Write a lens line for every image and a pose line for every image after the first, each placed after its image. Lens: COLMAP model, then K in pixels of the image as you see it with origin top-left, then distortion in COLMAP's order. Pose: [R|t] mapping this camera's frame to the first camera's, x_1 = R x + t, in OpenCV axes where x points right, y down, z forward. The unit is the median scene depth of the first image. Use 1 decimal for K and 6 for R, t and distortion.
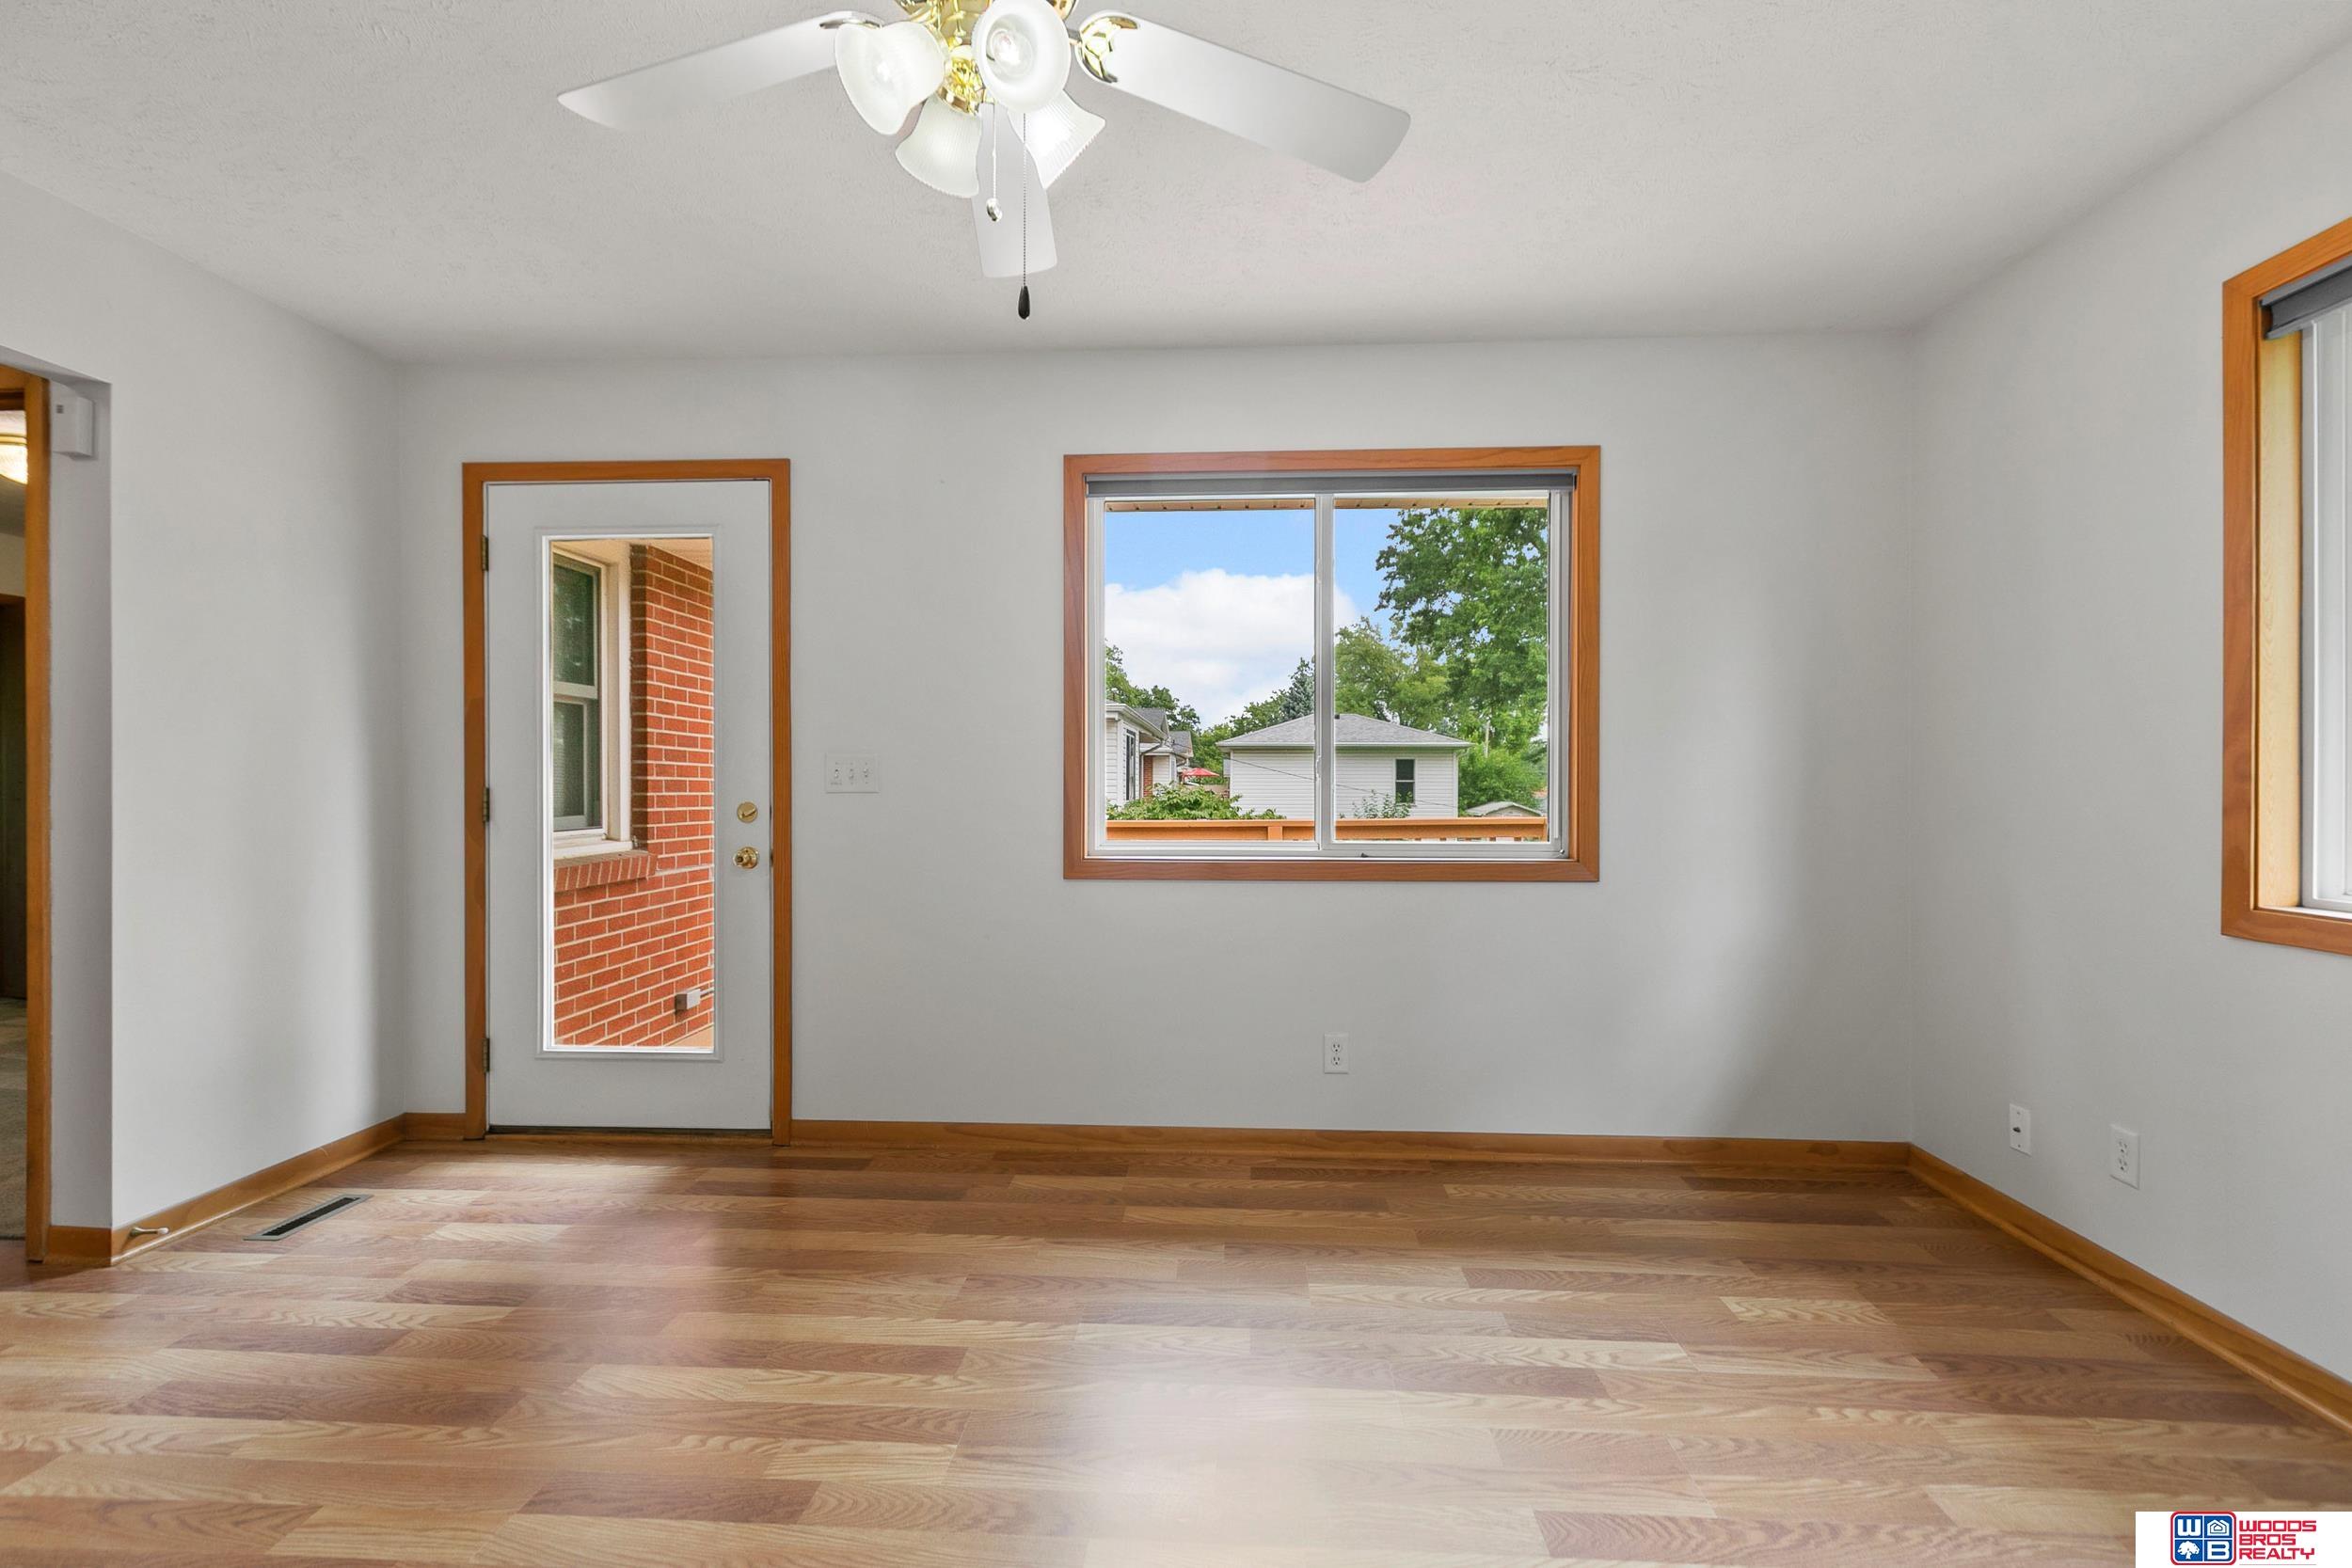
lens RADIAL K [[1061.1, 0, 1190.2], [0, 1061.1, 784.0], [0, 0, 1]] dist [0.007515, -0.002590]
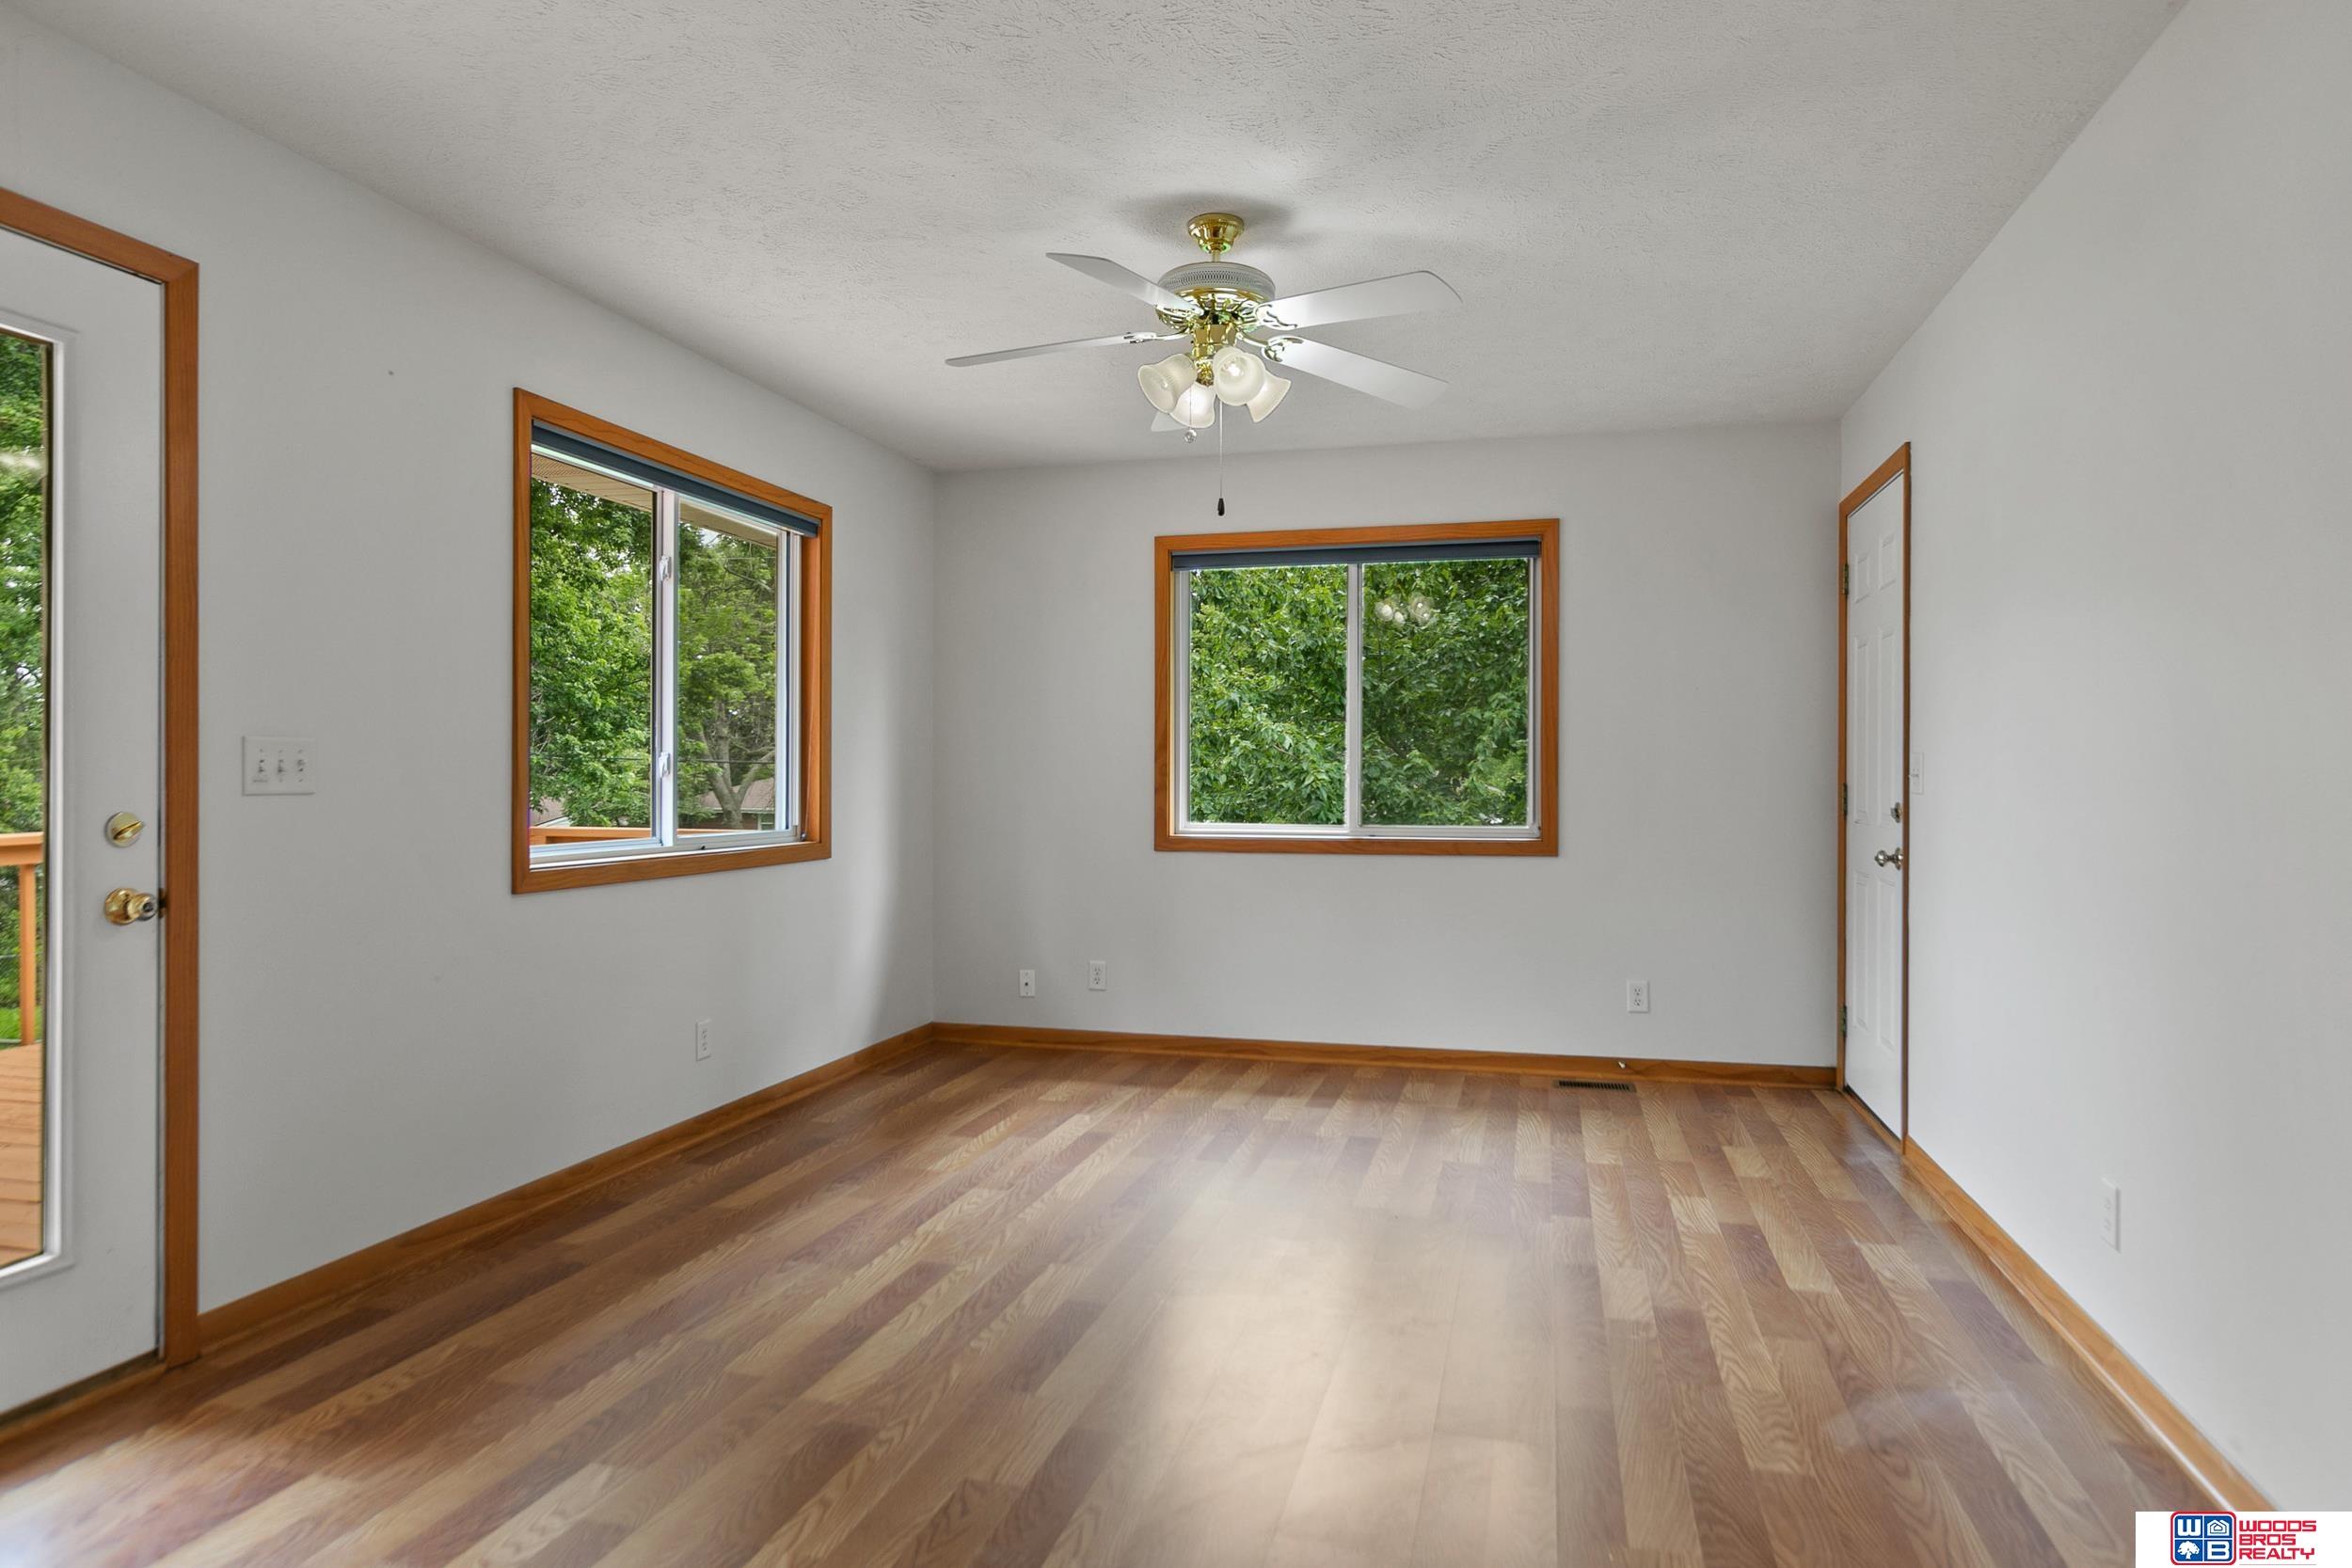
lens RADIAL K [[1356.0, 0, 1185.2], [0, 1356.0, 783.5], [0, 0, 1]] dist [-0.001393, 0.000455]
pose [[0.200079, -0.004546, 0.979769, -1.205408], [0.004222, 0.999984, 0.003778, 0.000828], [-0.979771, 0.003380, 0.200095, 0.310279]]
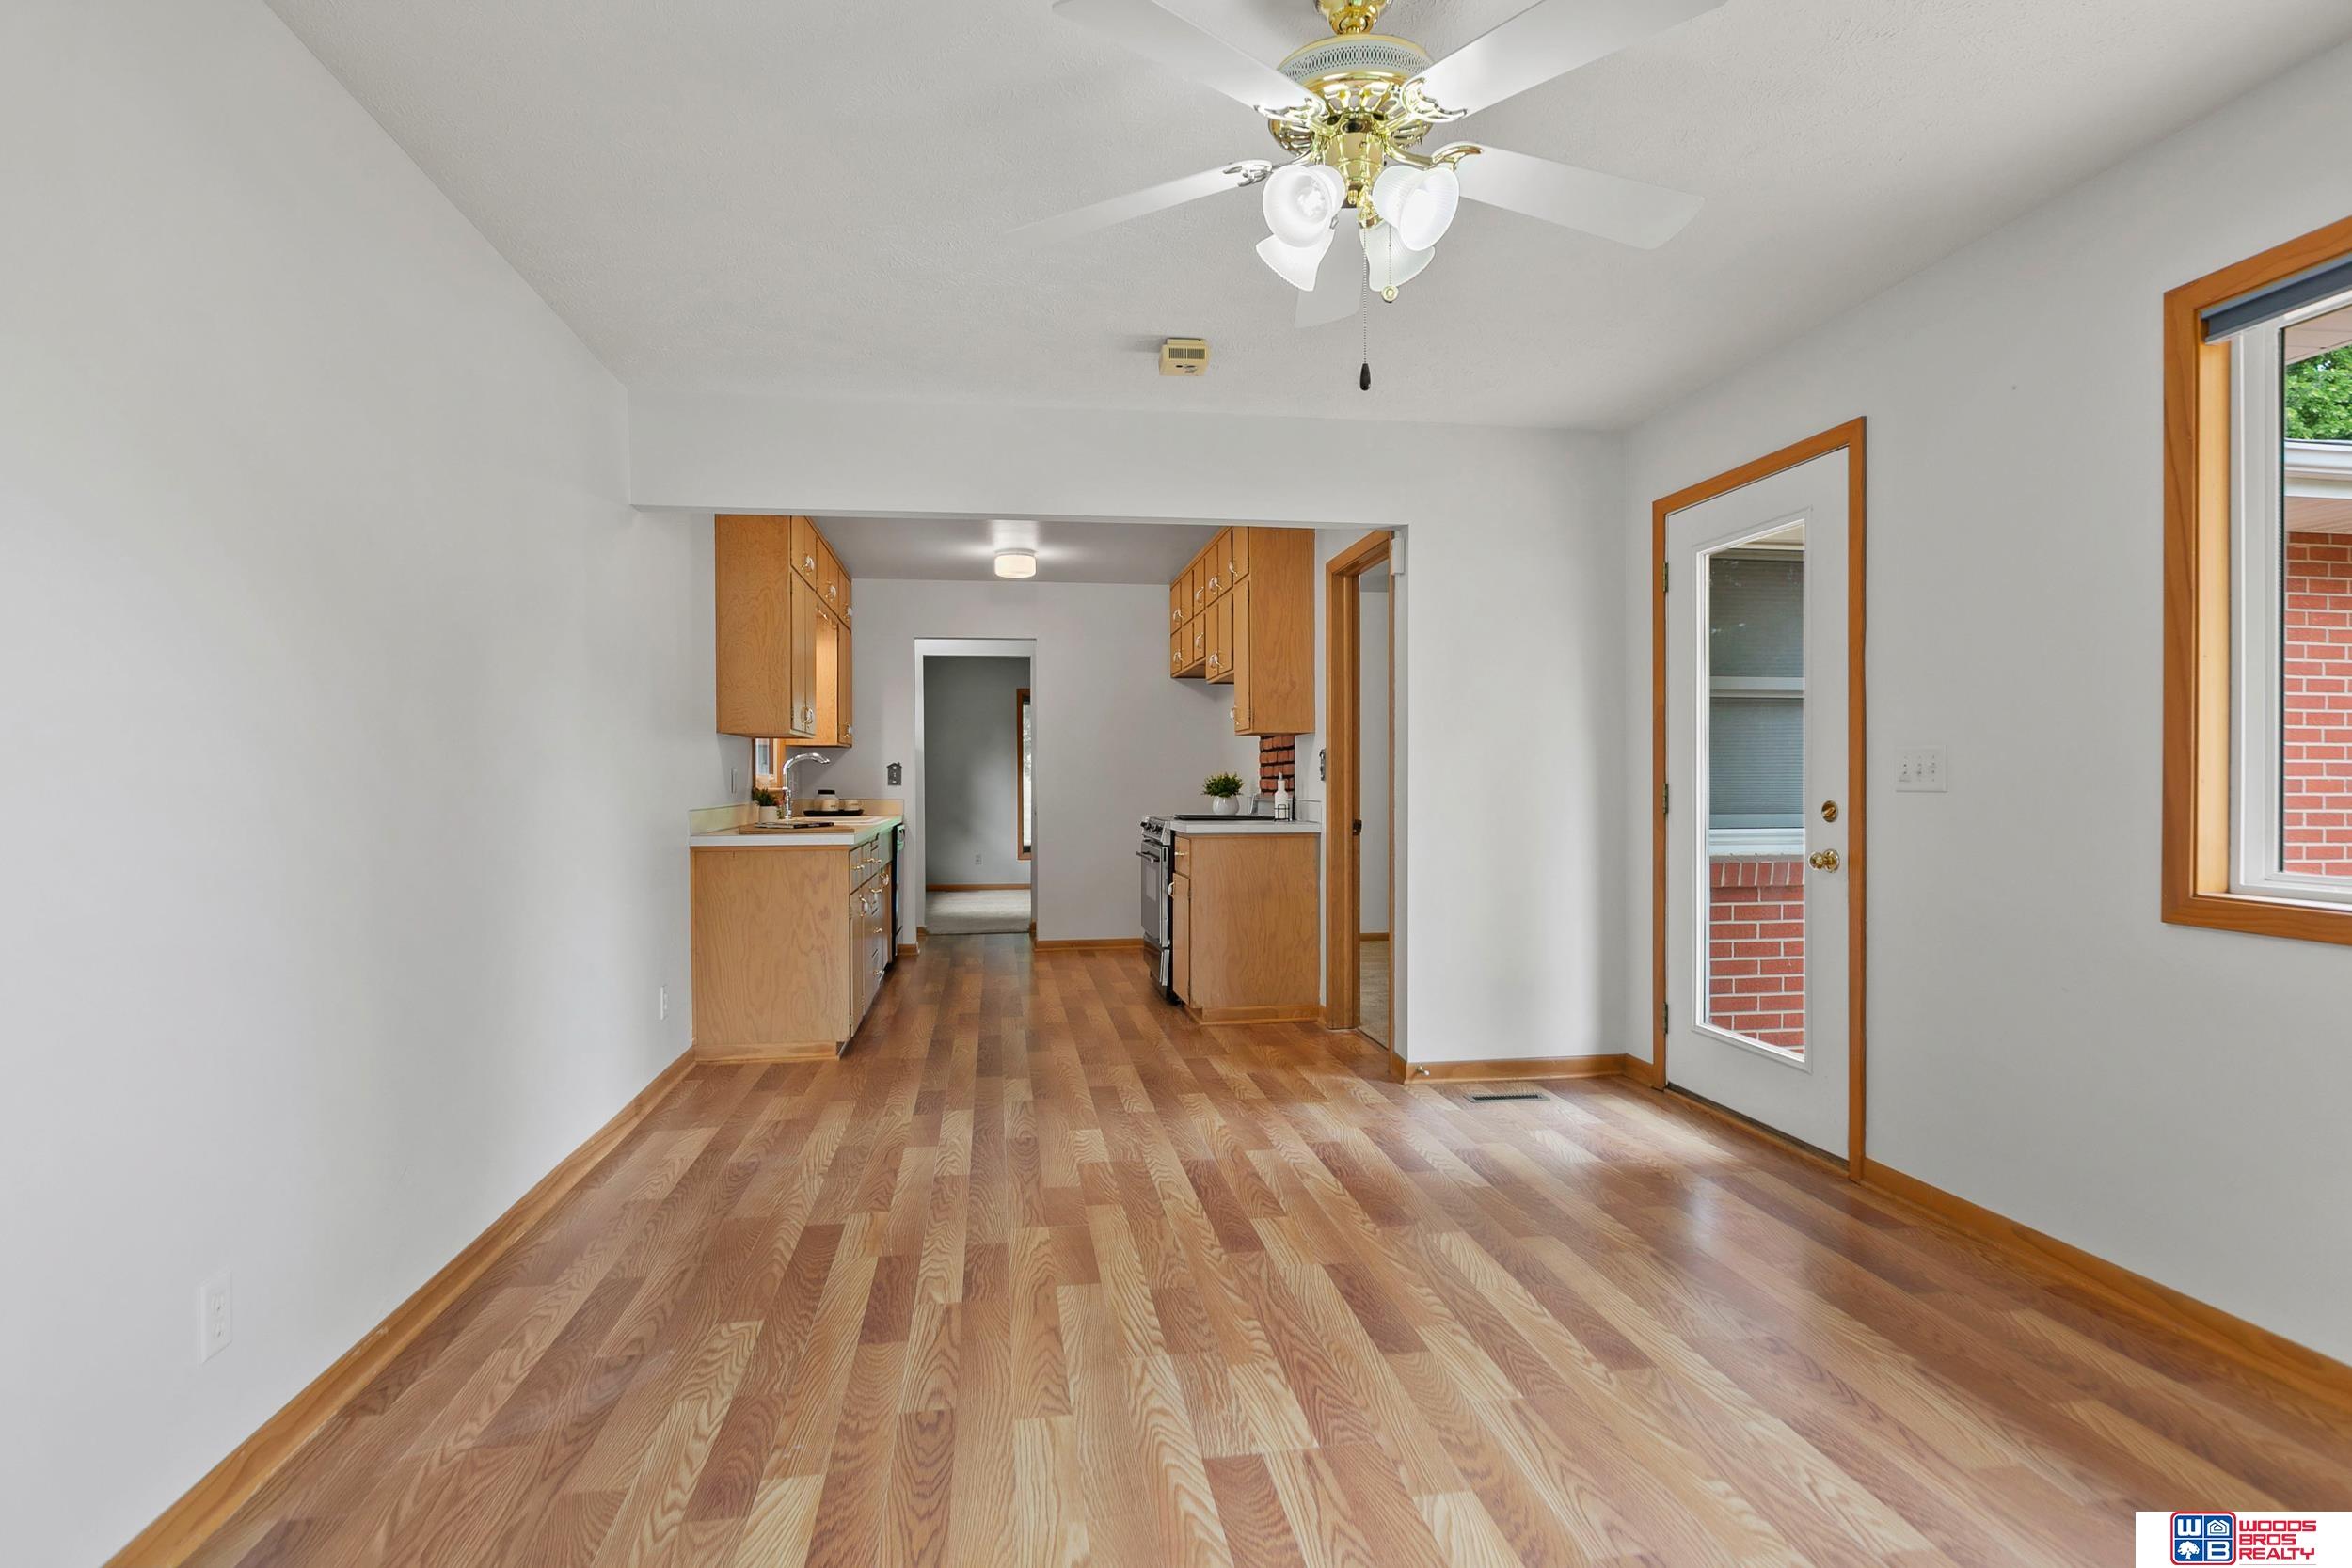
lens RADIAL K [[1208.2, 0, 1176.5], [0, 1208.2, 783.4], [0, 0, 1]] dist [0.003693, -0.000409]
pose [[0.207064, 0.003825, -0.978320, 0.575046], [-0.002742, 0.999991, 0.003329, 0.000899], [0.978324, 0.001993, 0.207073, 0.260400]]
